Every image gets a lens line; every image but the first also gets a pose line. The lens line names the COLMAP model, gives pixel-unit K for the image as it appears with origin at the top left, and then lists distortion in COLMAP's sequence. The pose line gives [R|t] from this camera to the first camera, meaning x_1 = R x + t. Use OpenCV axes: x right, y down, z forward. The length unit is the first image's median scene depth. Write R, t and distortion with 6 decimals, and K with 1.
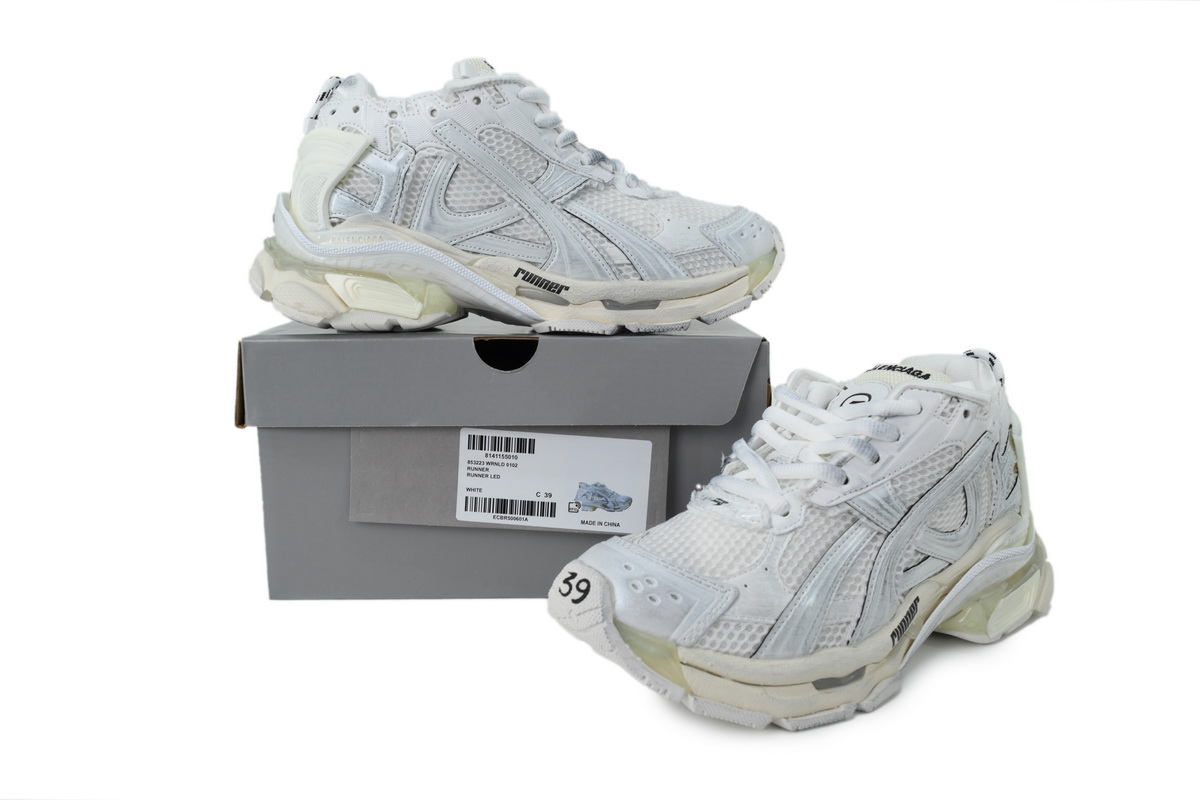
lens RADIAL K [[958.1, 0, 600.0], [0, 958.1, 400.0], [0, 0, 1]] dist [0.003283, 0.001206]
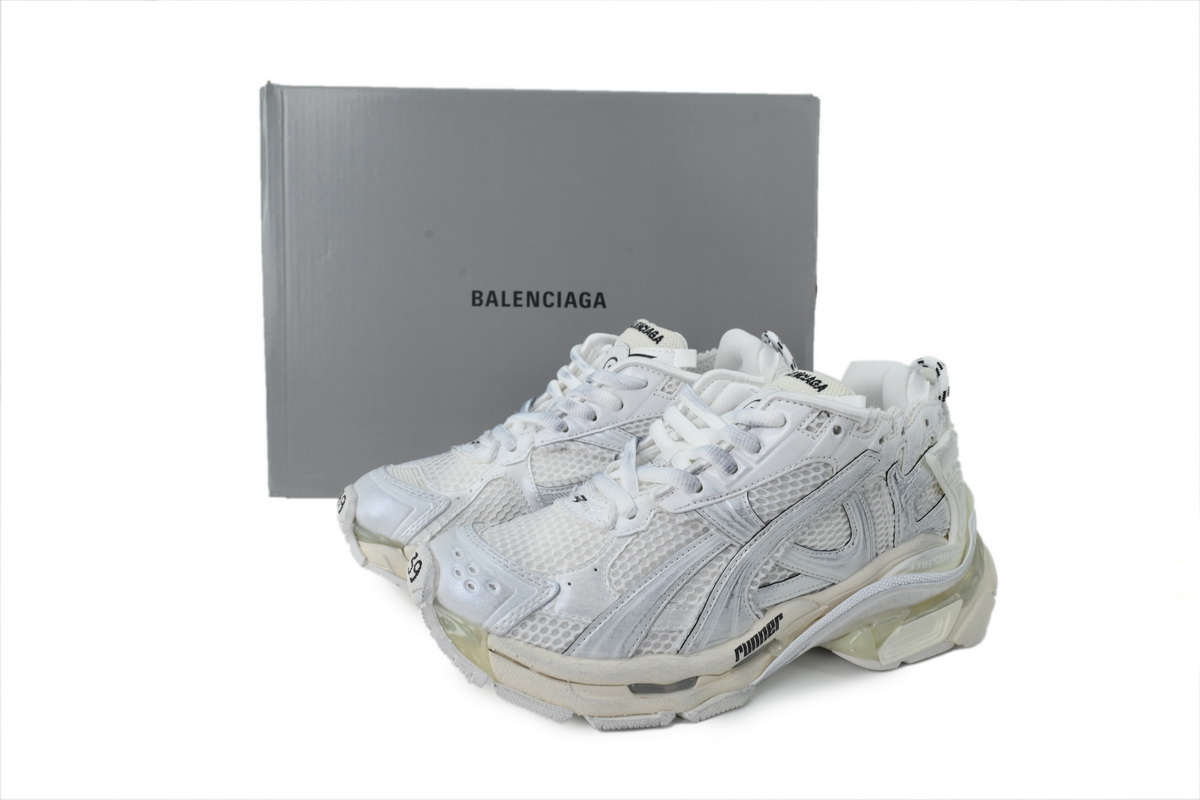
lens RADIAL K [[958.1, 0, 600.0], [0, 958.1, 400.0], [0, 0, 1]] dist [0.003283, 0.001206]
pose [[0.966905, 0.067360, -0.246083, 0.396343], [-0.056049, 0.997037, 0.052691, -0.053186], [0.248903, -0.037155, 0.967815, 0.026824]]
